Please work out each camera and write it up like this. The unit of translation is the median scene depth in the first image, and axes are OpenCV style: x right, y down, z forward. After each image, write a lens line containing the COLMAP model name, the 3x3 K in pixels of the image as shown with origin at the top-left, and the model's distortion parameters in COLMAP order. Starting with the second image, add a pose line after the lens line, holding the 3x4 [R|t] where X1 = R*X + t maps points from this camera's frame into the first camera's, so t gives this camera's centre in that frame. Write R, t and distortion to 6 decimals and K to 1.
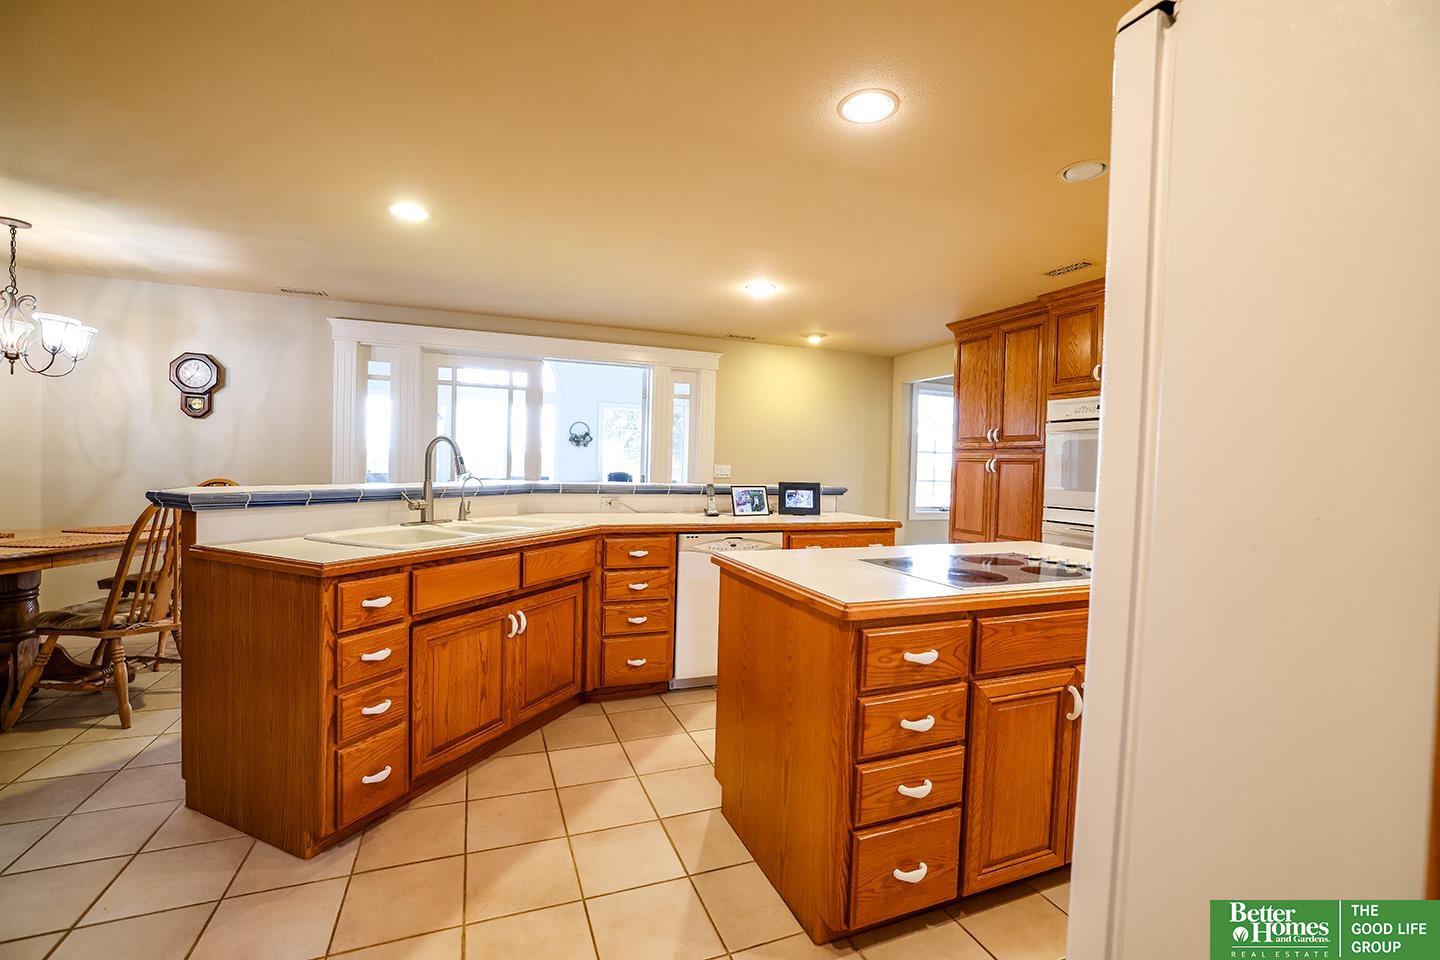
lens RADIAL K [[617.1, 0, 717.6], [0, 617.1, 483.9], [0, 0, 1]] dist [-0.019589, 0.000006]
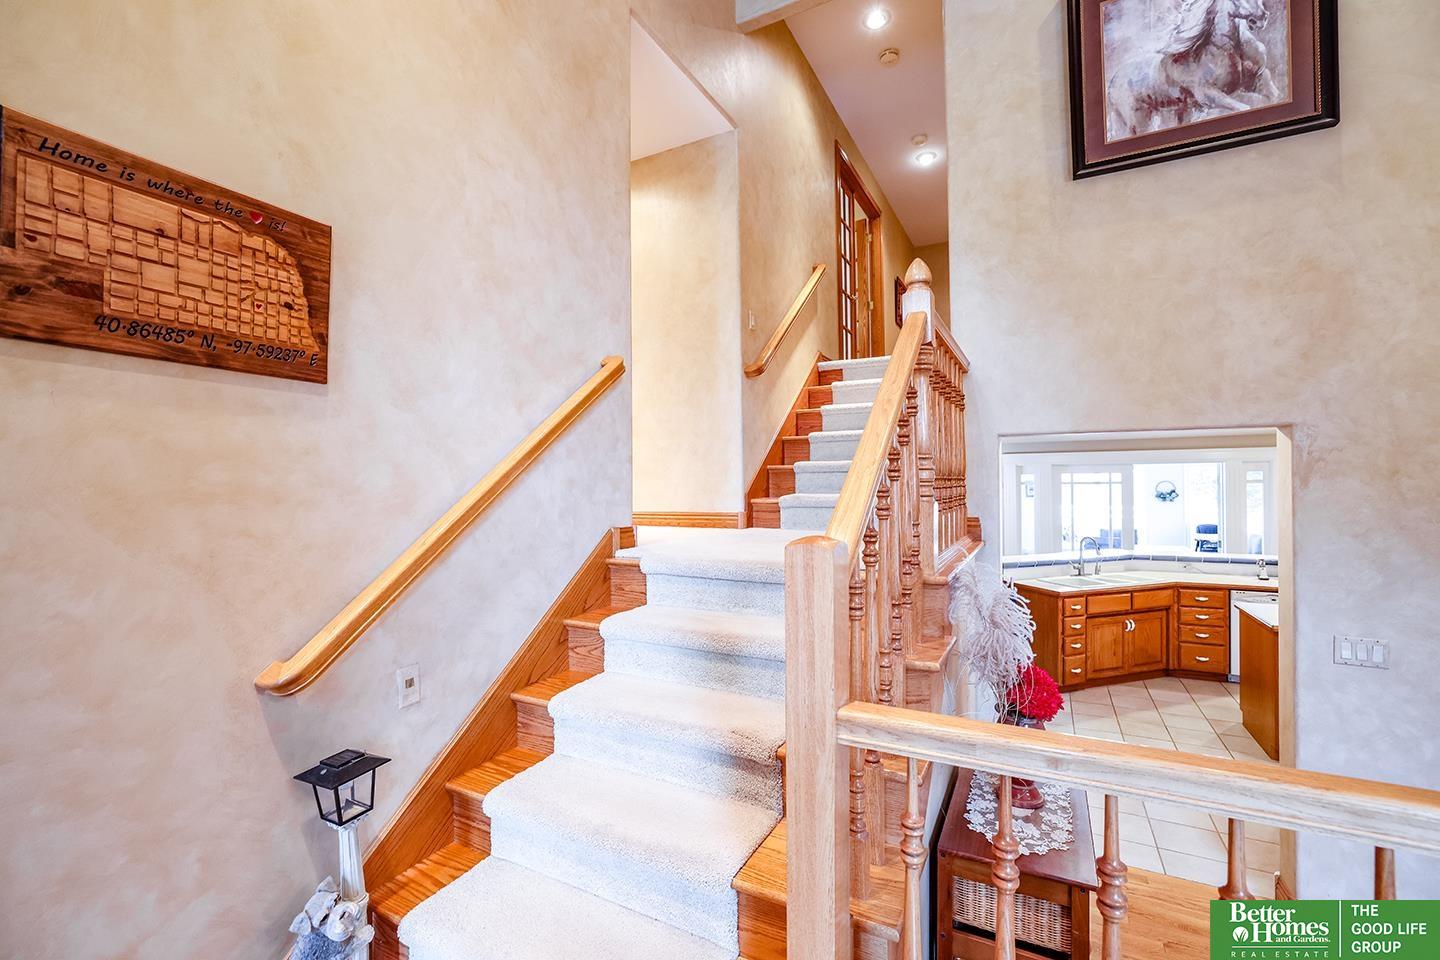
lens RADIAL K [[617.1, 0, 716.7], [0, 617.1, 485.9], [0, 0, 1]] dist [-0.019589, 0.000006]
pose [[0.652331, -0.031210, -0.757291, 0.341259], [0.005290, 0.999315, -0.036628, -0.178668], [0.757916, 0.019887, 0.652049, -1.396546]]
